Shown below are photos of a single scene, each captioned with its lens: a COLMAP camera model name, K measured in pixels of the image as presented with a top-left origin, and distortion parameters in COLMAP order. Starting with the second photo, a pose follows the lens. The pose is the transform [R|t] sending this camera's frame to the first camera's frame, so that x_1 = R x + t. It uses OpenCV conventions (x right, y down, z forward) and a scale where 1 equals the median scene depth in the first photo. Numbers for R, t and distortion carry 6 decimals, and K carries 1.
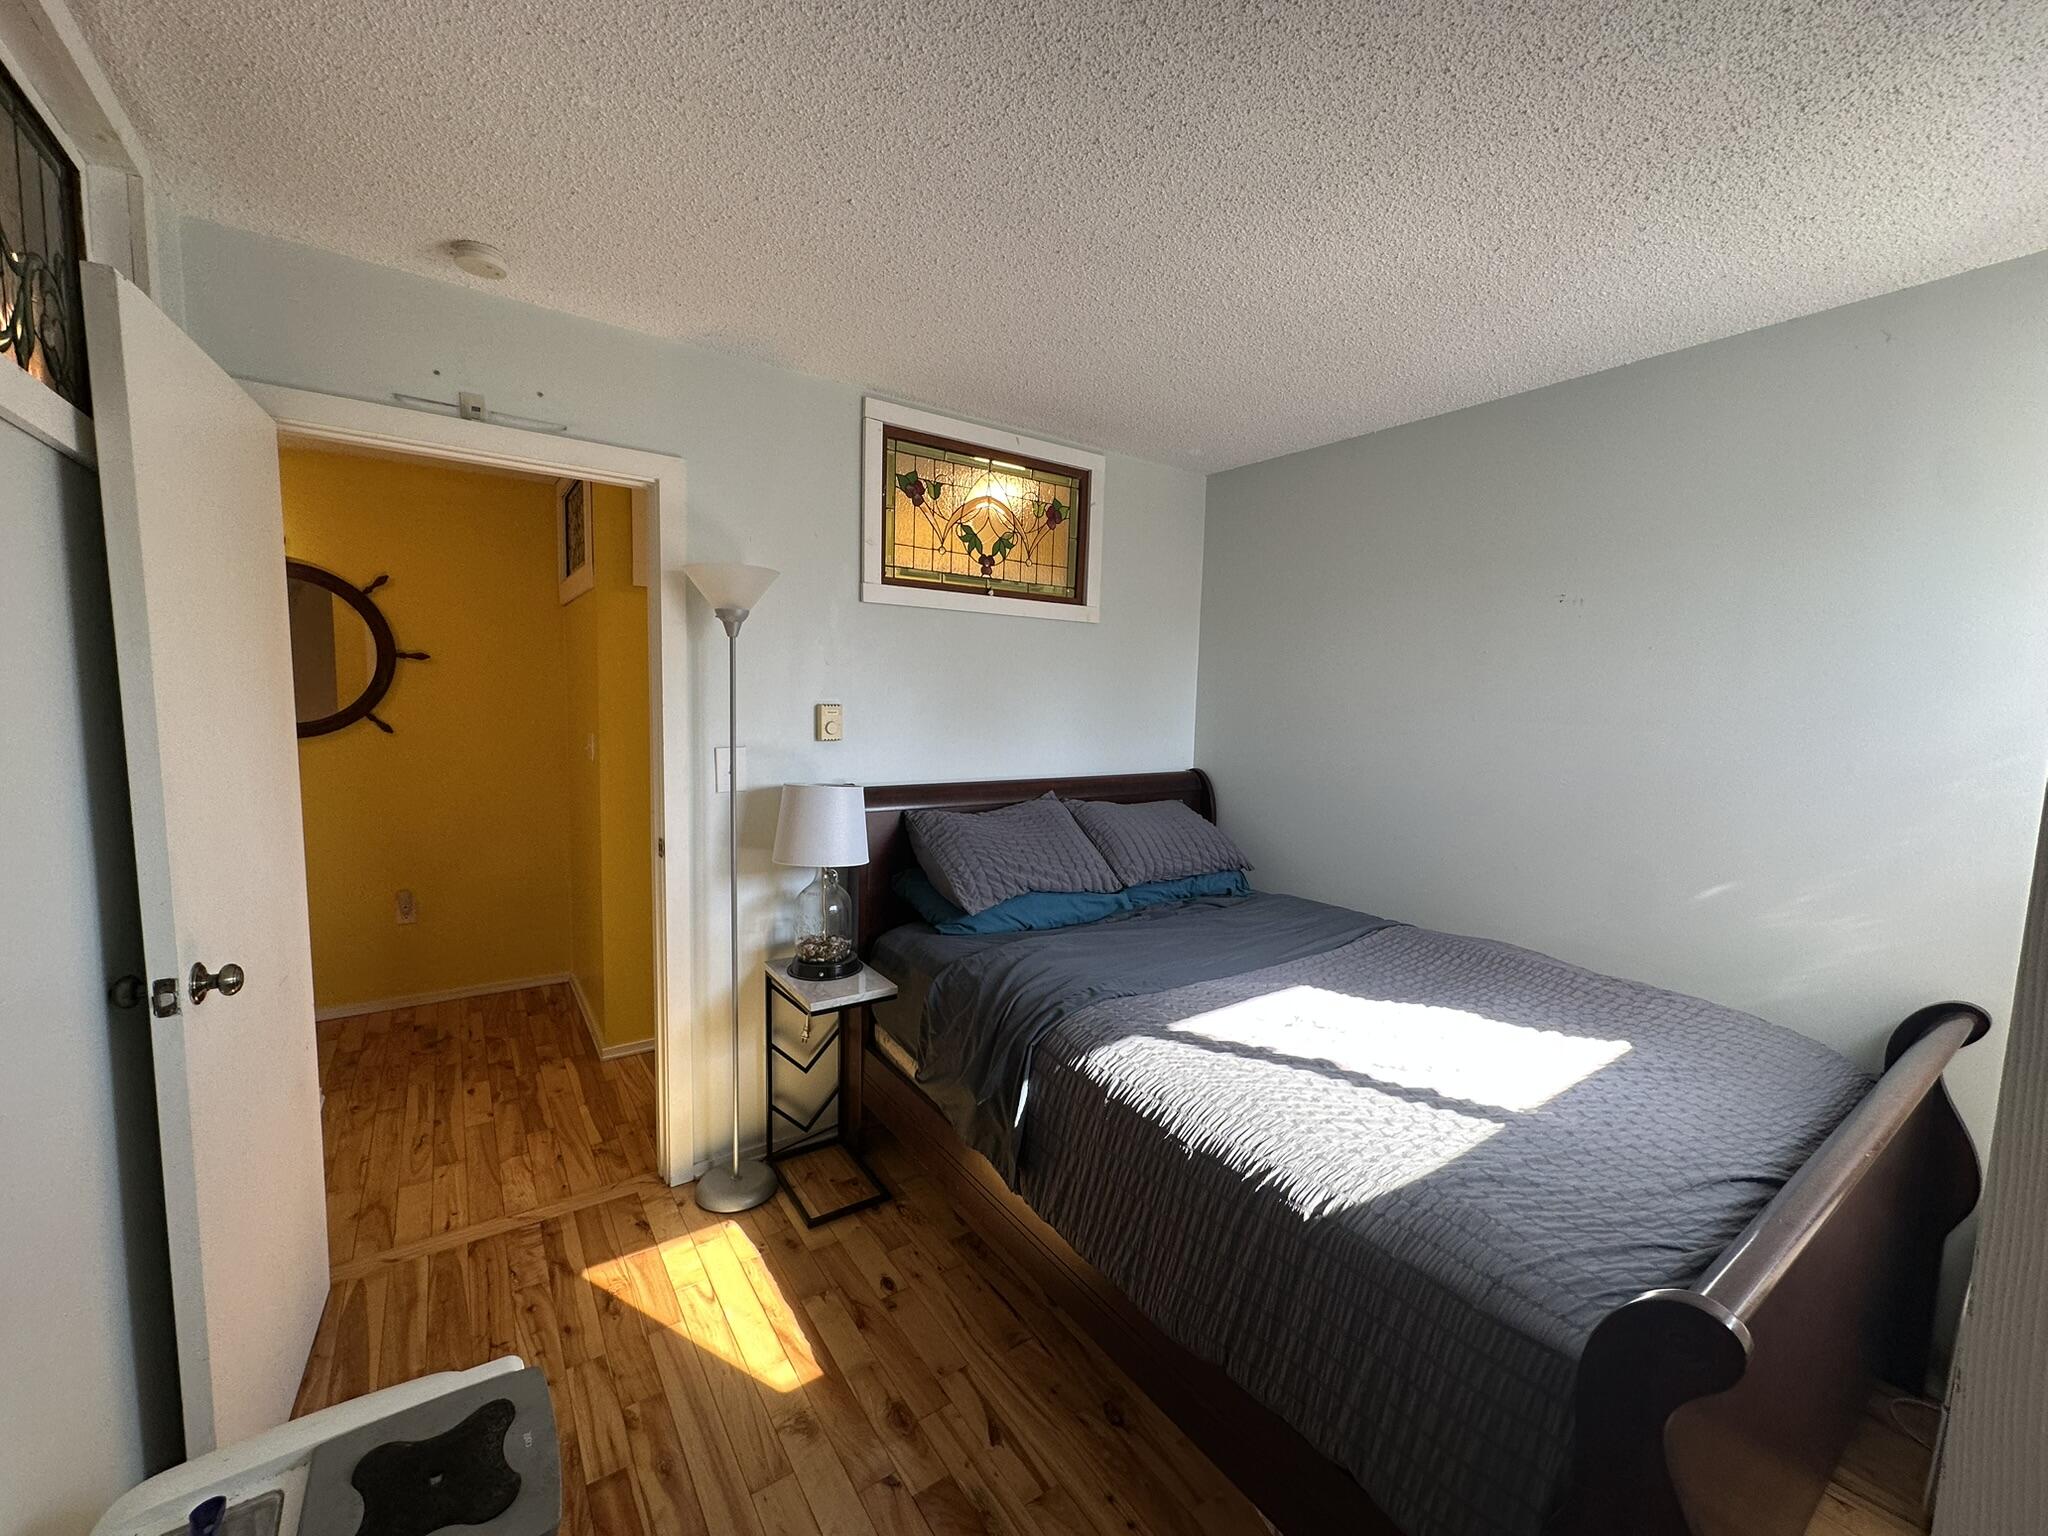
lens RADIAL K [[821.7, 0, 1024.0], [0, 821.7, 768.0], [0, 0, 1]] dist [-0.001409, 0.000204]
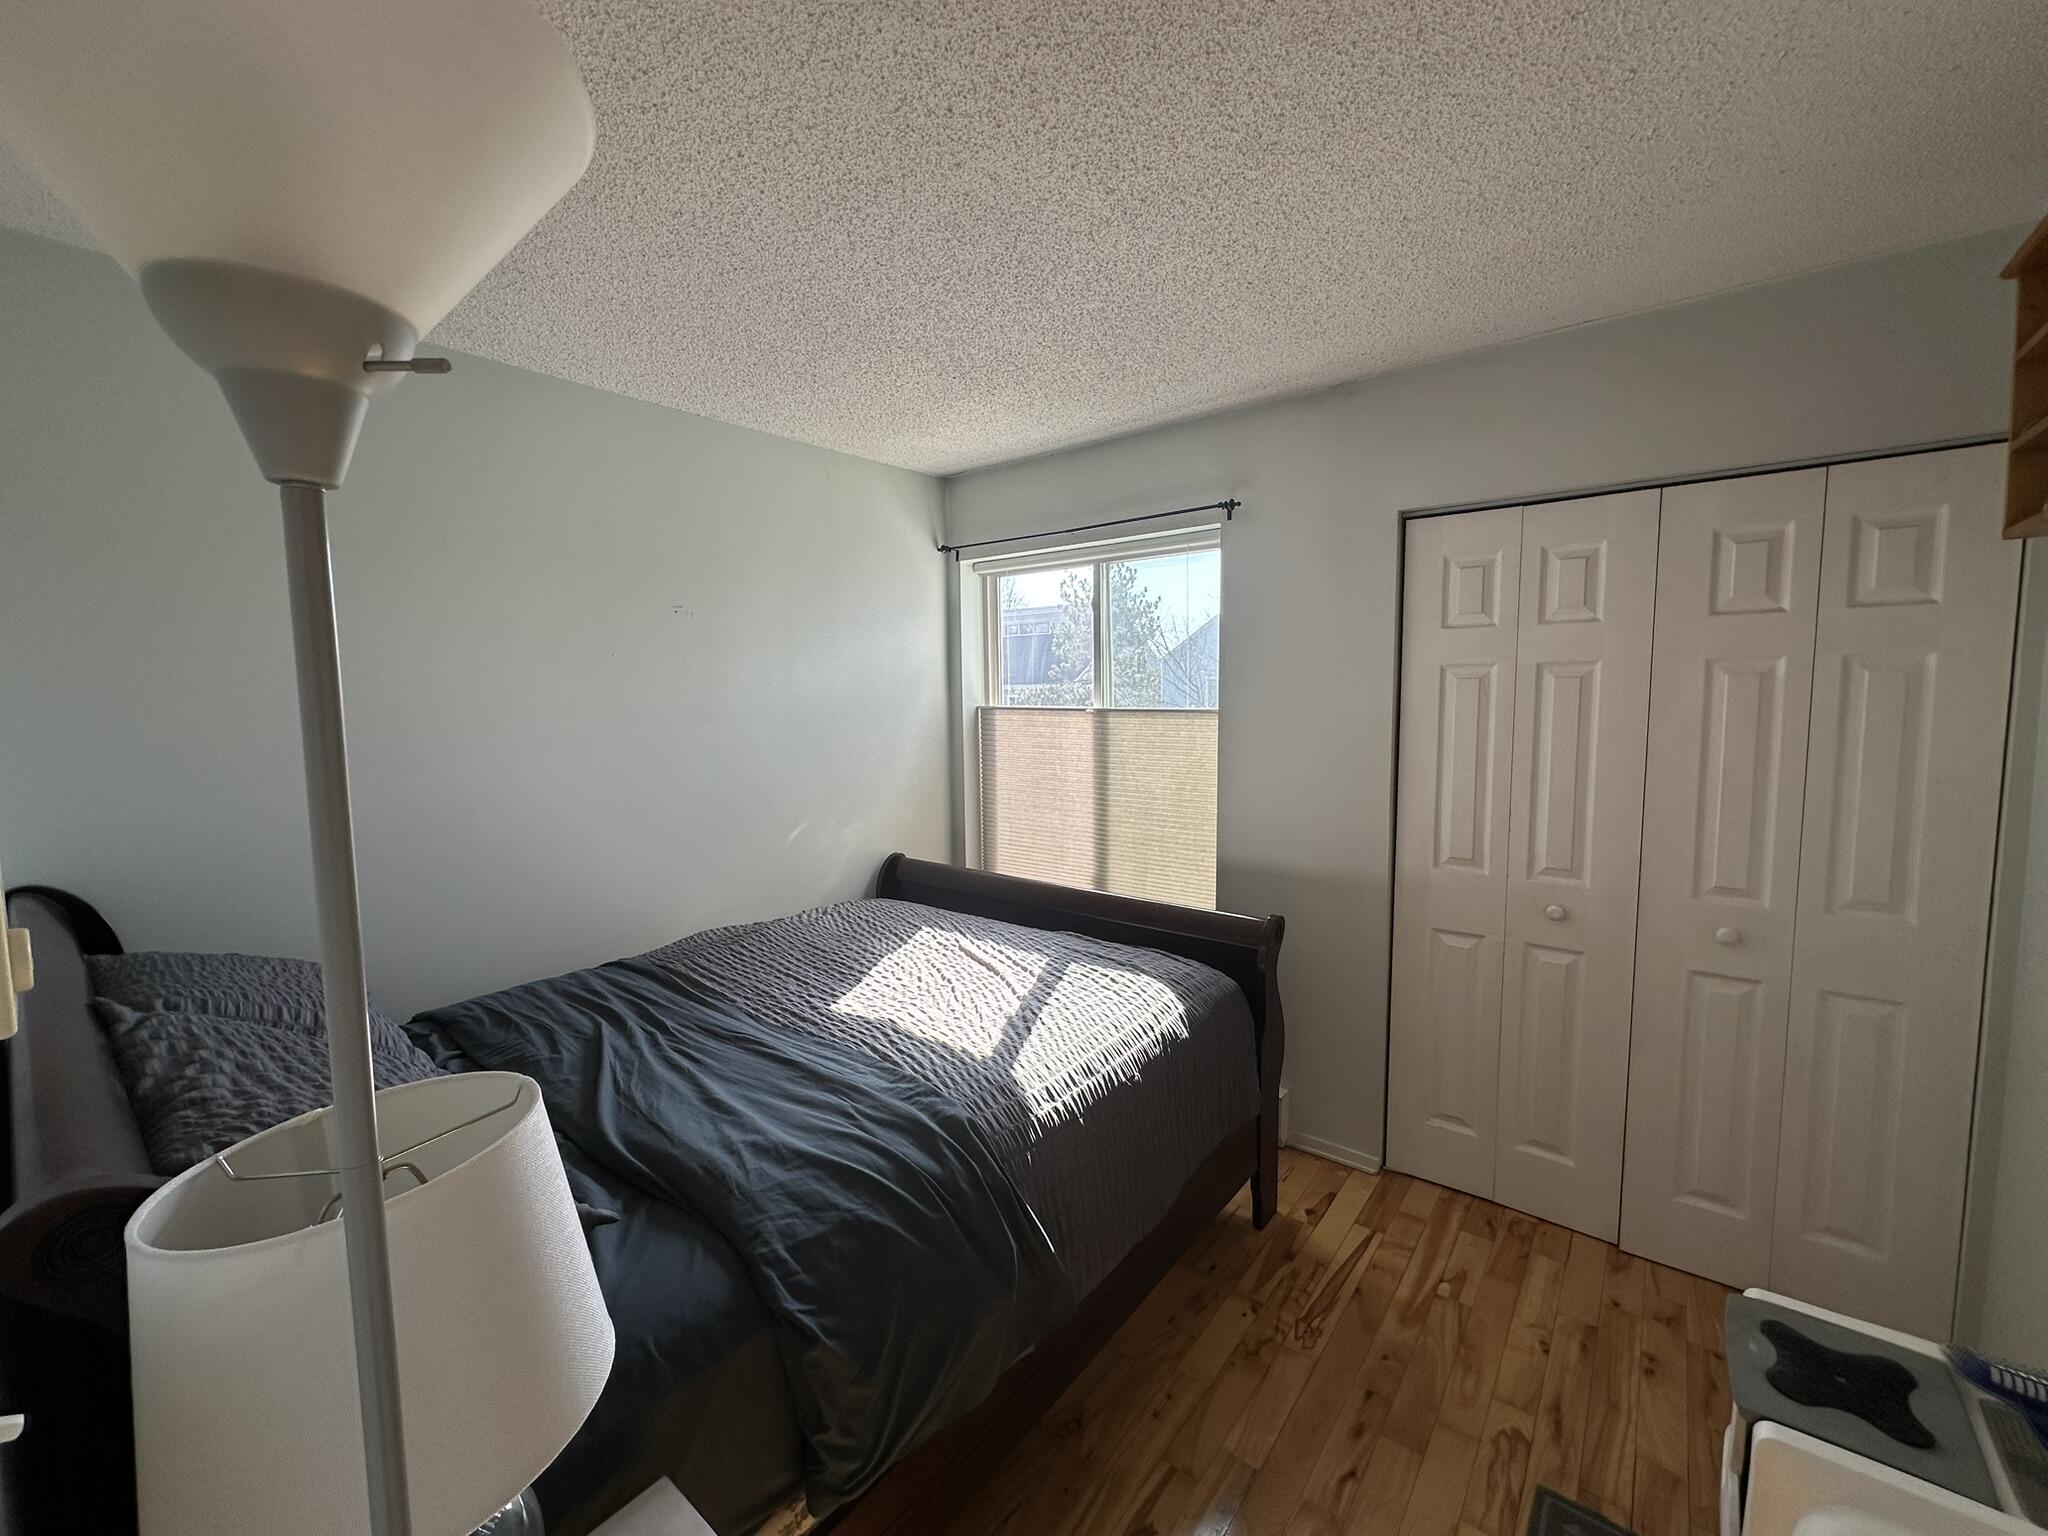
lens RADIAL K [[821.7, 0, 1024.0], [0, 821.7, 768.0], [0, 0, 1]] dist [-0.001409, 0.000204]
pose [[-0.274598, -0.113961, 0.954782, -0.755975], [0.106162, 0.983289, 0.147896, -0.157832], [-0.955681, 0.141974, -0.257910, 1.230599]]
